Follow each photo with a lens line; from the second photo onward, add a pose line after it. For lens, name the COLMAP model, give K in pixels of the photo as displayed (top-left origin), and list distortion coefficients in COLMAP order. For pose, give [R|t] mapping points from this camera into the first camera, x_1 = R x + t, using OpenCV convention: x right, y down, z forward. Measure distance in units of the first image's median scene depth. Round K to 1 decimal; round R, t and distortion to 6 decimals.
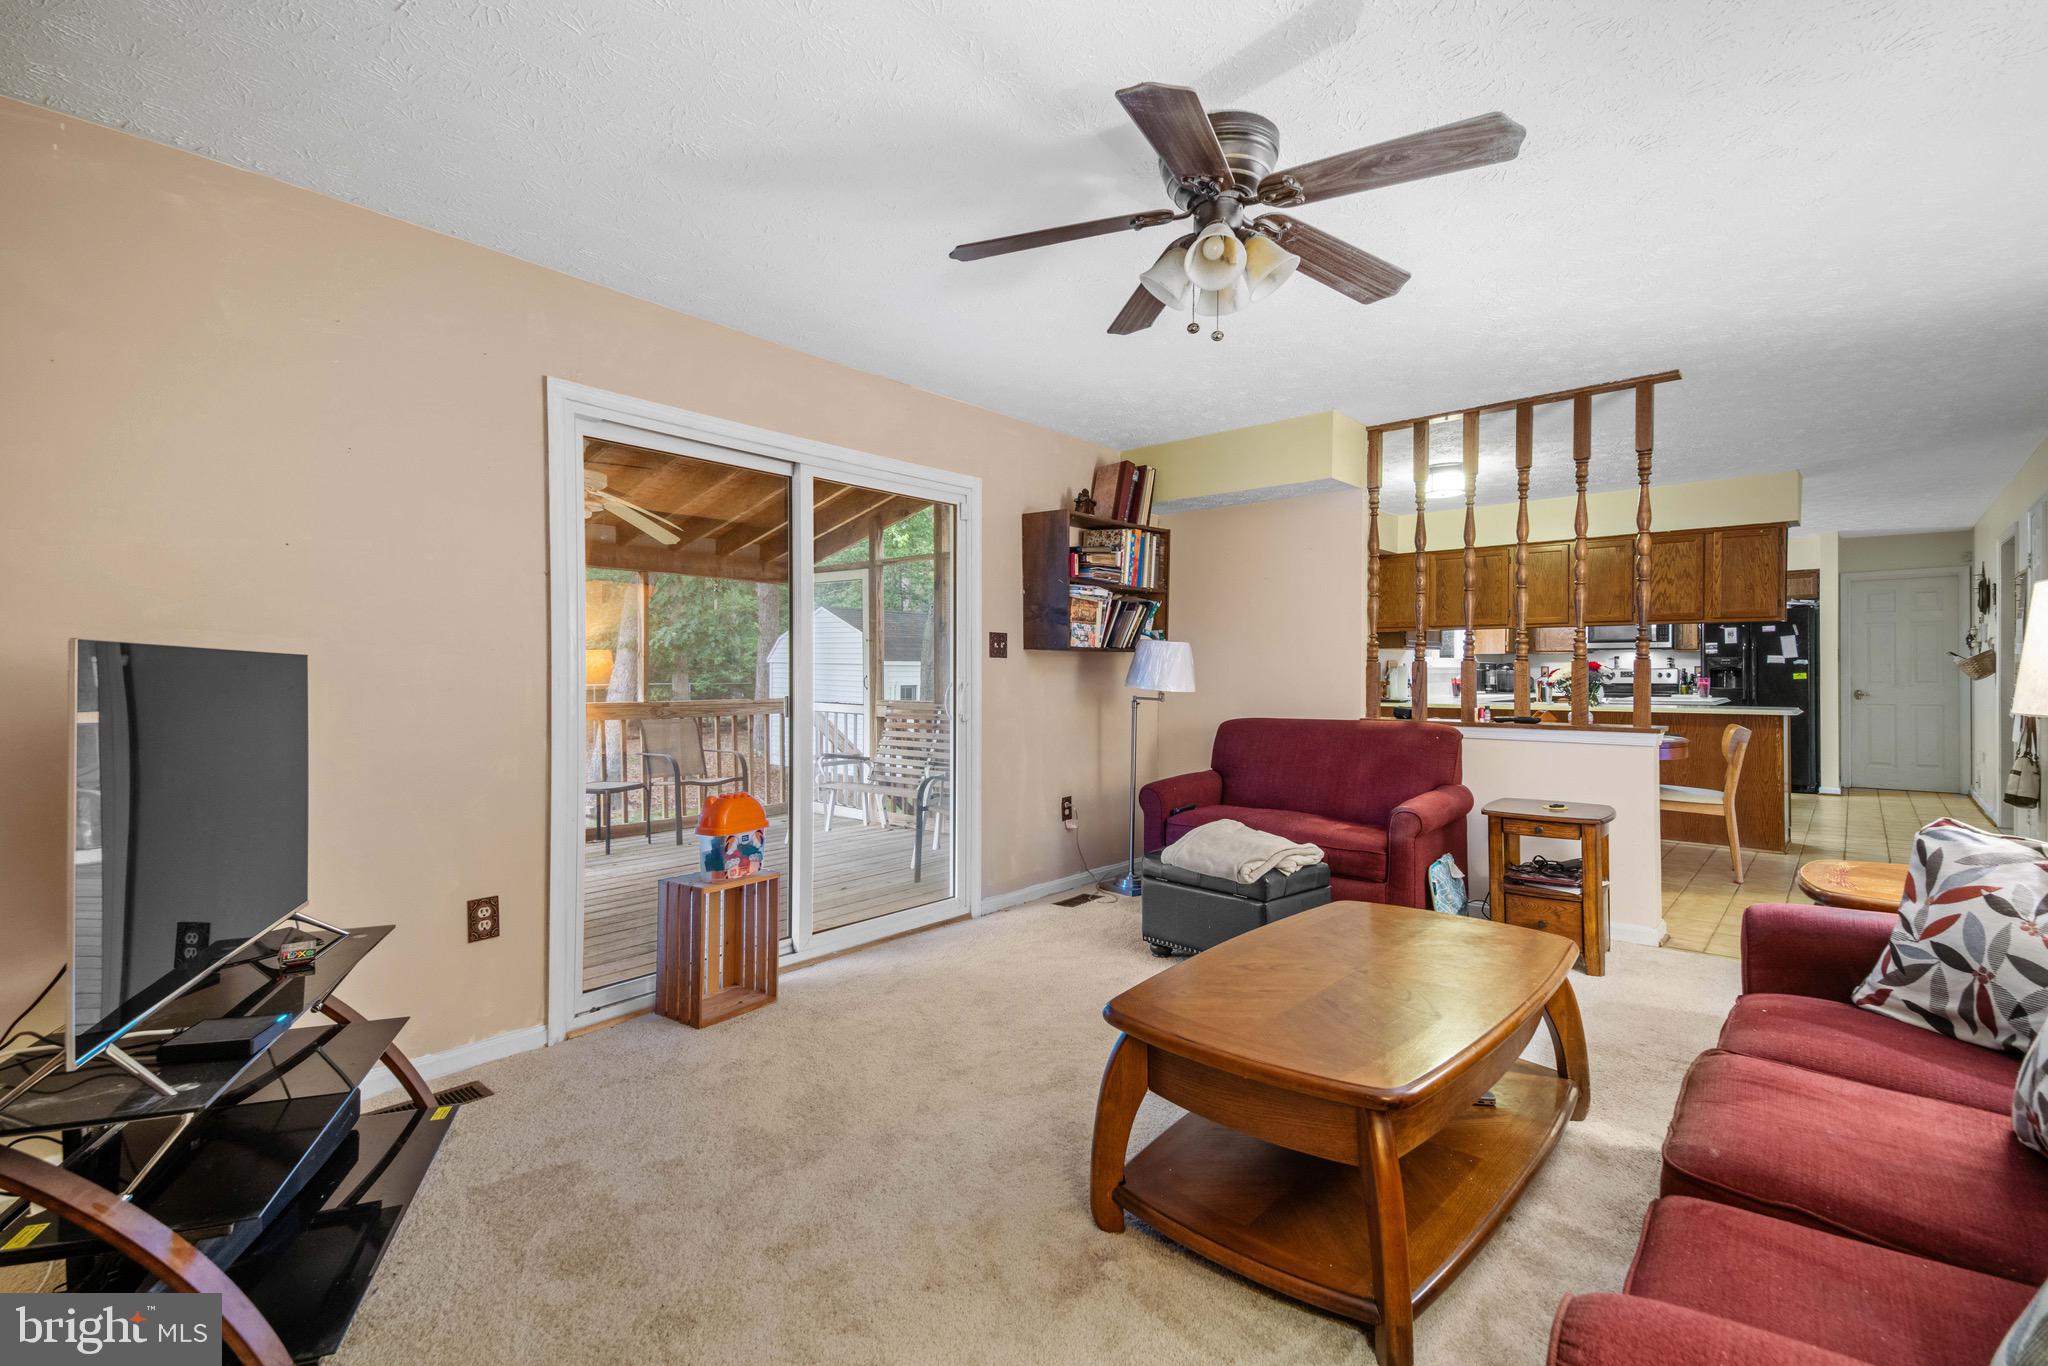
lens RADIAL K [[929.0, 0, 1008.6], [0, 929.0, 671.7], [0, 0, 1]] dist [0.019454, -0.000392]
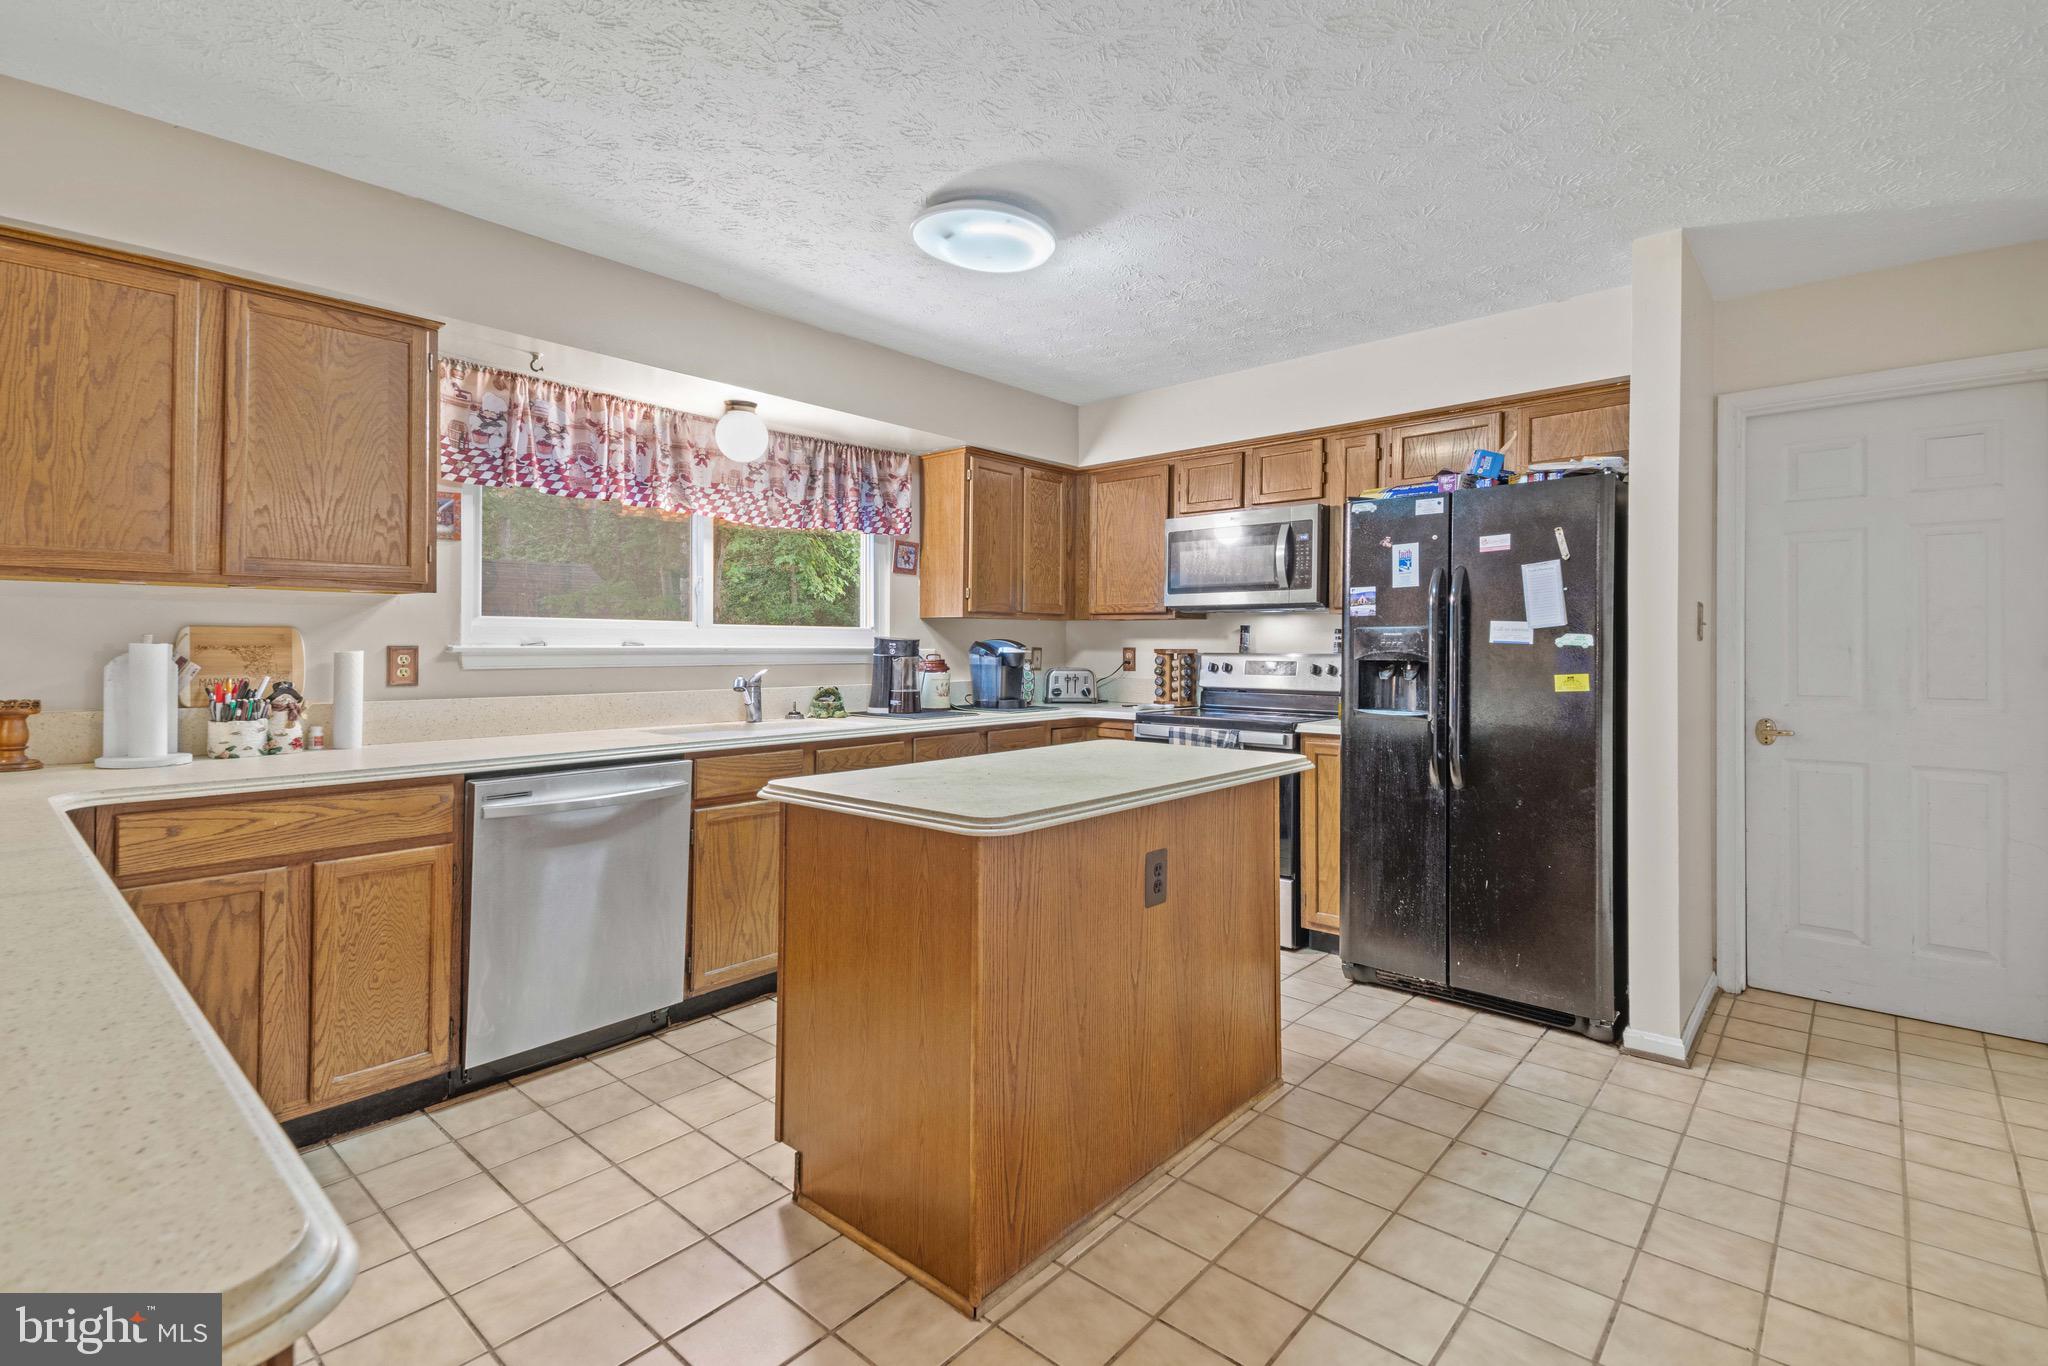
lens RADIAL K [[935.1, 0, 1028.6], [0, 935.1, 651.0], [0, 0, 1]] dist [0.039292, -0.006186]
pose [[0.999954, 0.004916, 0.008200, 0.636006], [-0.004944, 0.999982, 0.003301, -0.006728], [-0.008183, -0.003342, 0.999961, 0.657856]]
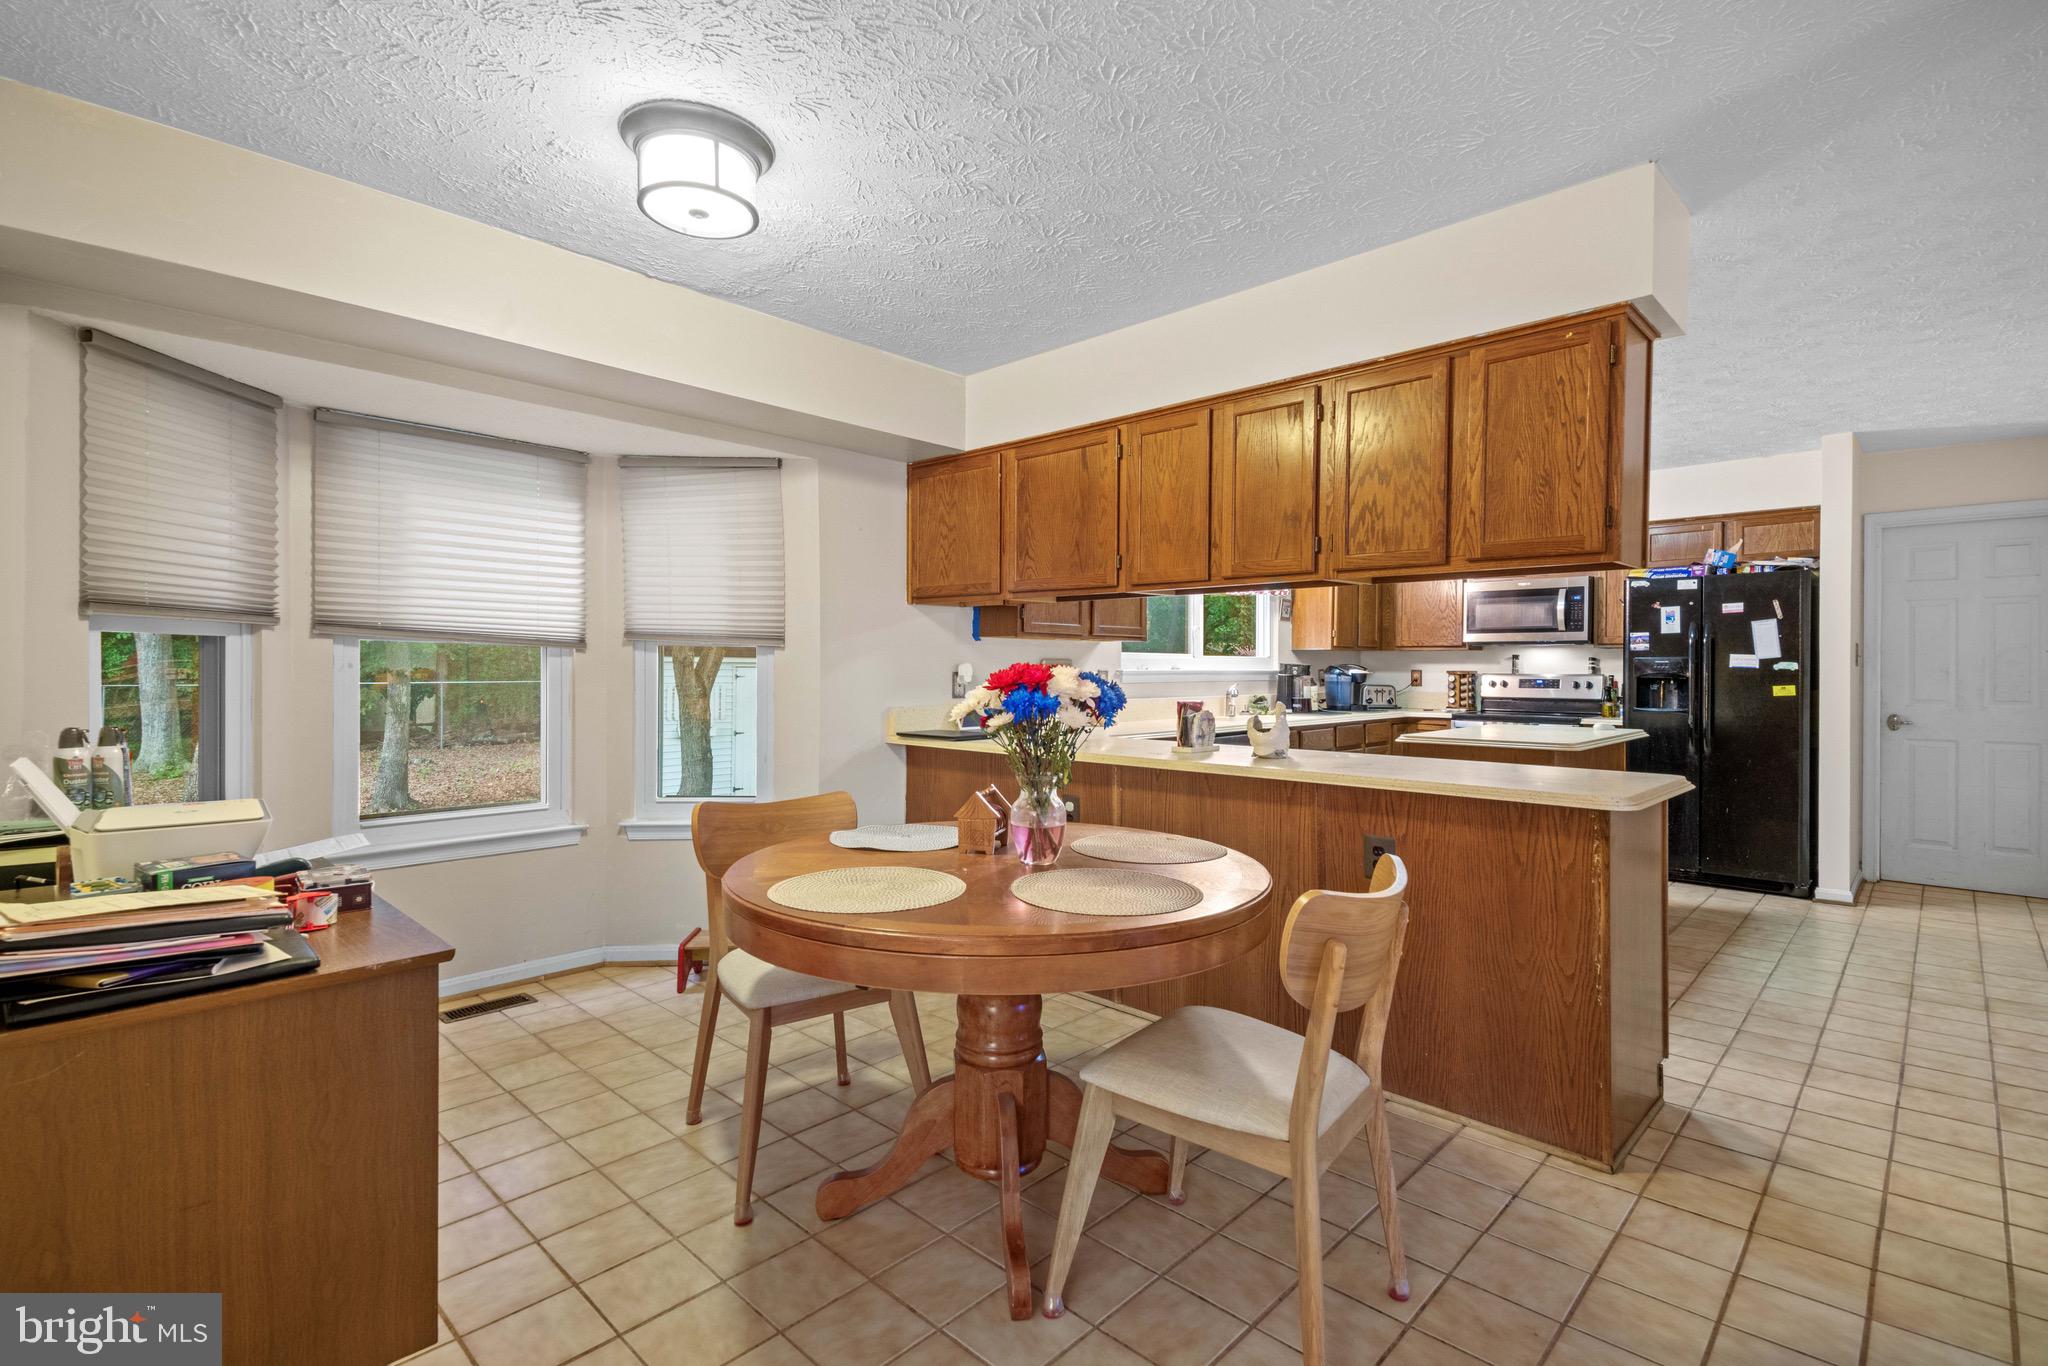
lens RADIAL K [[954.1, 0, 1005.1], [0, 954.1, 673.0], [0, 0, 1]] dist [0.003766, -0.002036]
pose [[0.998854, 0.005088, -0.047584, 0.392363], [-0.004900, 0.999980, 0.004057, -0.006053], [0.047604, -0.003819, 0.998859, 0.396049]]
